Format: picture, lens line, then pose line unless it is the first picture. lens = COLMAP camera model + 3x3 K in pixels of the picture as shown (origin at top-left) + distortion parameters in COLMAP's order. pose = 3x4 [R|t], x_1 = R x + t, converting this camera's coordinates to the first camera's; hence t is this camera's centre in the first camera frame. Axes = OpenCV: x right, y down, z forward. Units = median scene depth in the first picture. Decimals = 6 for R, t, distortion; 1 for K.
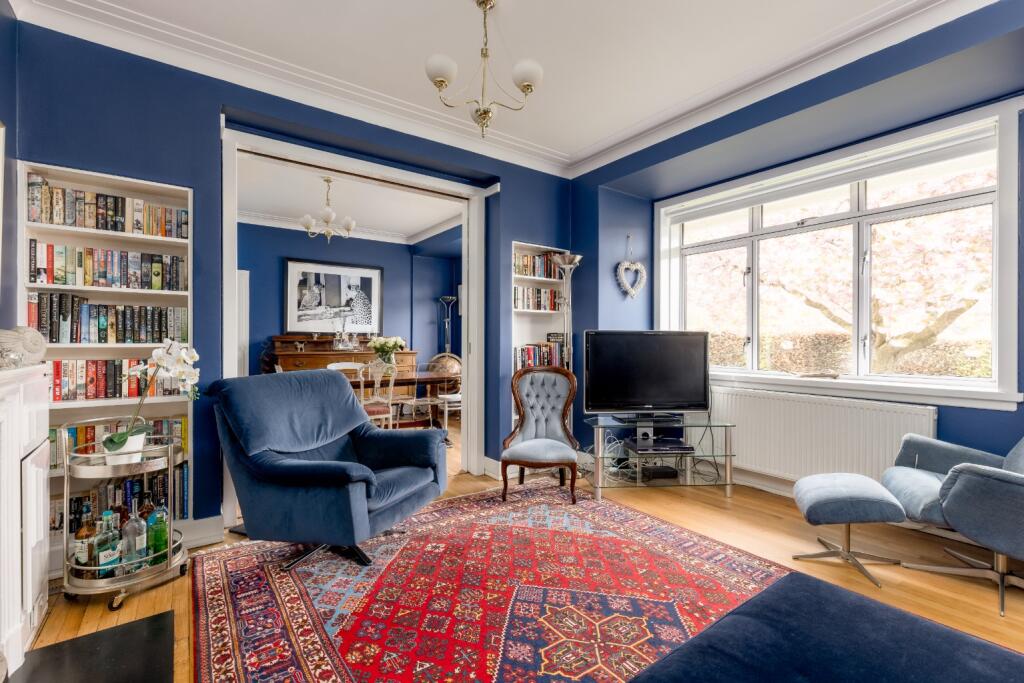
lens RADIAL K [[459.6, 0, 512.6], [0, 459.6, 341.9], [0, 0, 1]] dist [0.001905, -0.000090]
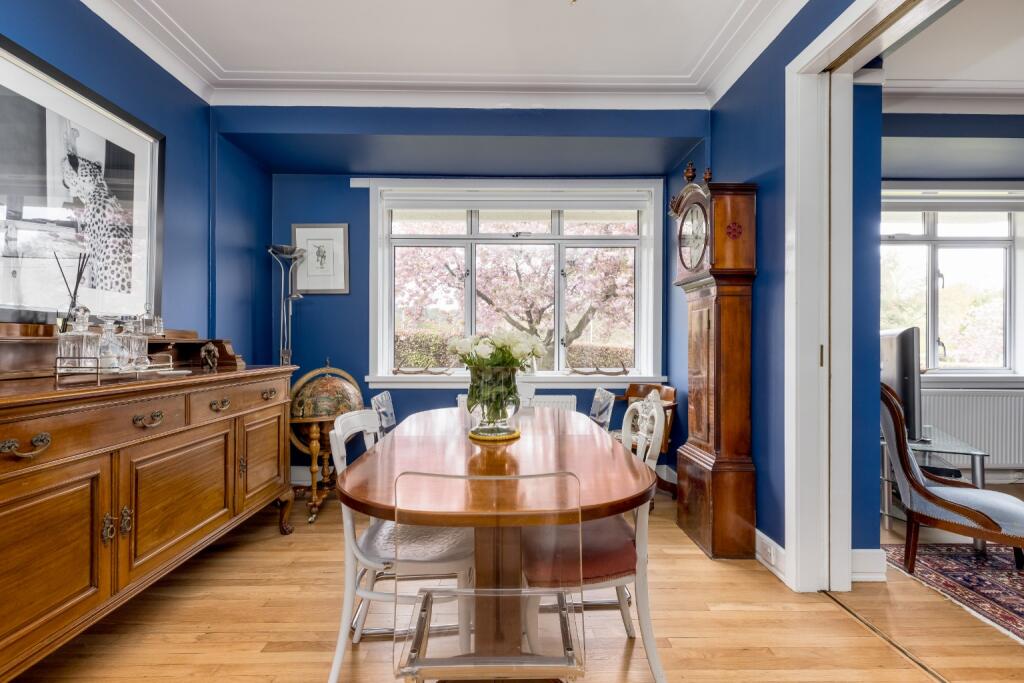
lens RADIAL K [[459.6, 0, 508.6], [0, 459.6, 345.7], [0, 0, 1]] dist [0.001905, -0.000090]
pose [[0.574103, -0.004575, 0.818771, -1.030602], [0.001032, 0.999988, 0.004863, -0.001177], [-0.818783, -0.001947, 0.574100, 1.404407]]
